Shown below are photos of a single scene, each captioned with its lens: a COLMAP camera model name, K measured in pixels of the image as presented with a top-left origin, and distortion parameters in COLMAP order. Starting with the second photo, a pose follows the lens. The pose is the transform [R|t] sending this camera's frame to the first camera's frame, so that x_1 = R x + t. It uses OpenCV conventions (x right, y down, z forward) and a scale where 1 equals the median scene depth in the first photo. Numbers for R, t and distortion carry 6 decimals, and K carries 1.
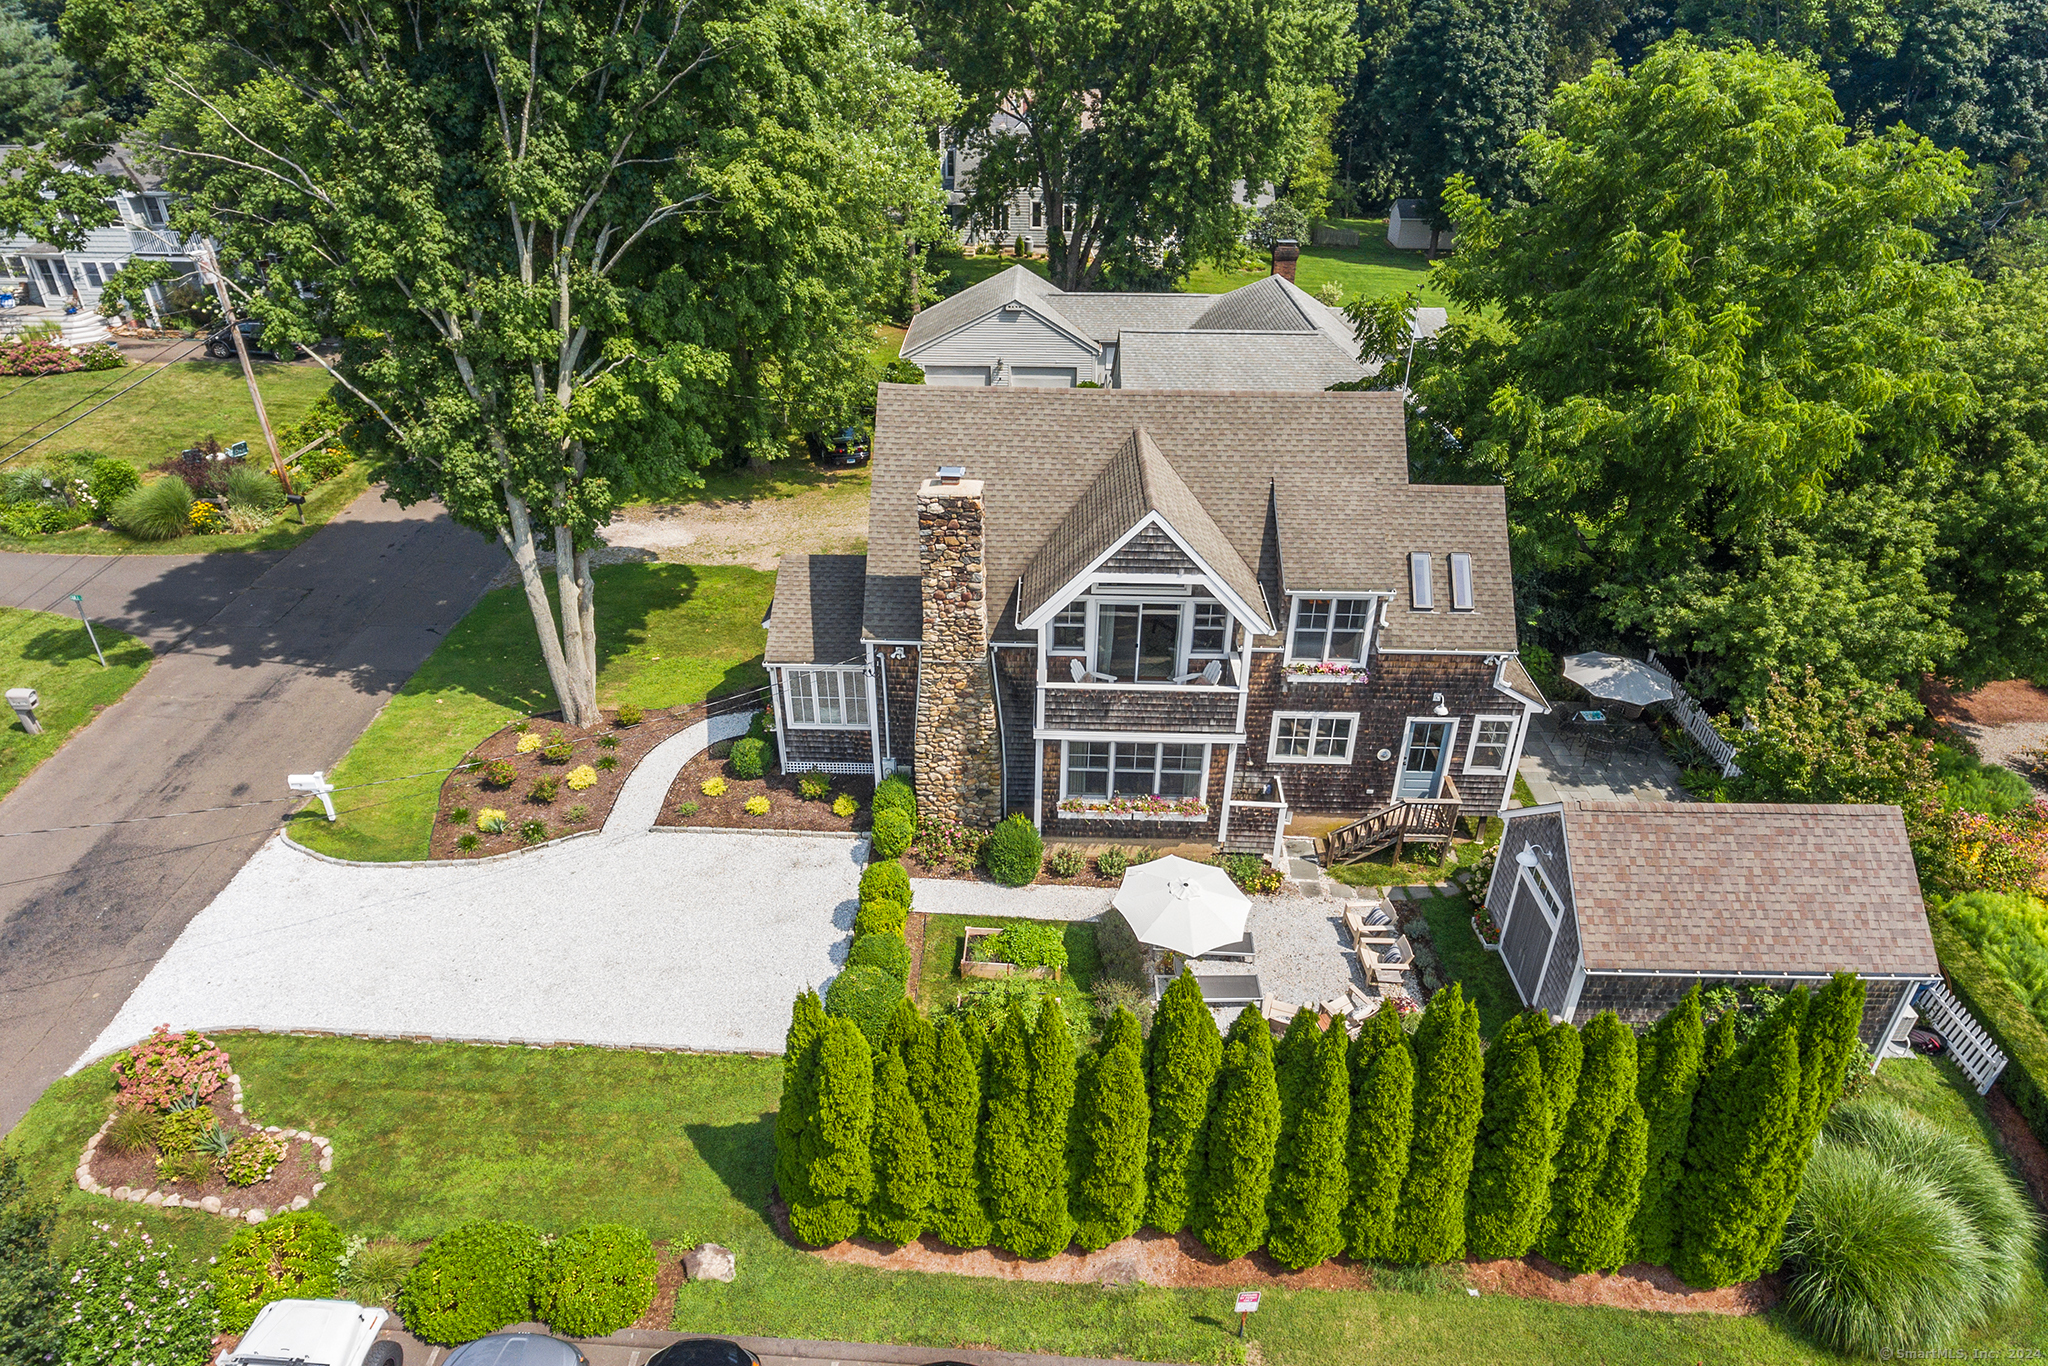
lens RADIAL K [[1154.0, 0, 1024.0], [0, 1154.0, 683.0], [0, 0, 1]] dist [-0.003284, 0.000005]
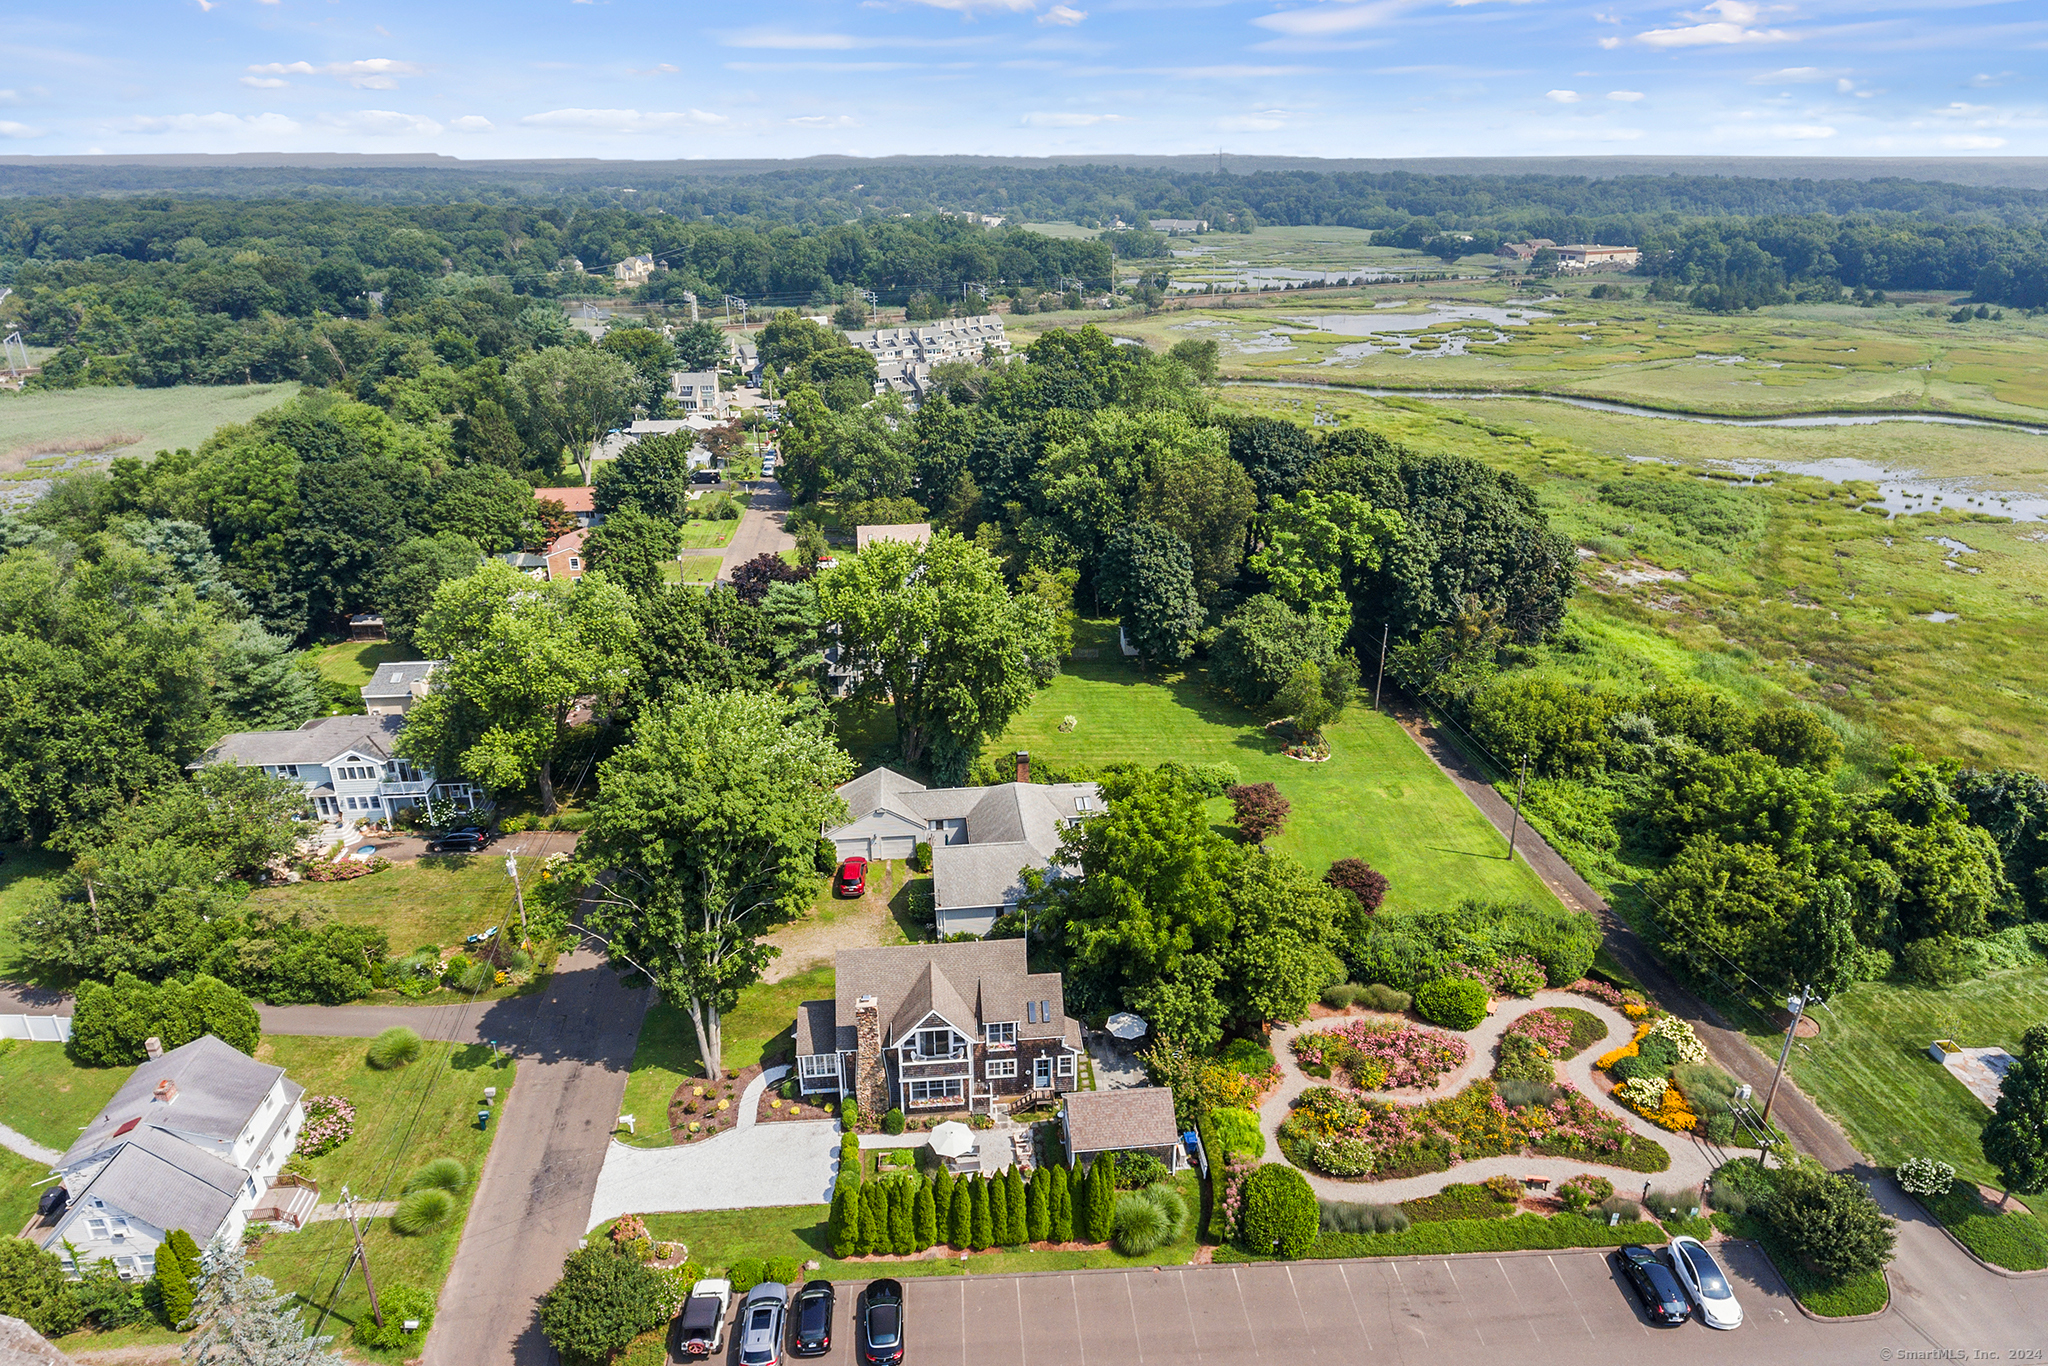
lens RADIAL K [[1229.1, 0, 1024.0], [0, 1229.1, 683.0], [0, 0, 1]] dist [-0.000204, 0.000367]
pose [[0.993057, -0.056233, 0.103326, 0.054639], [0.067744, 0.991452, -0.111508, -0.553409], [-0.096172, 0.117734, 0.988377, -2.083467]]
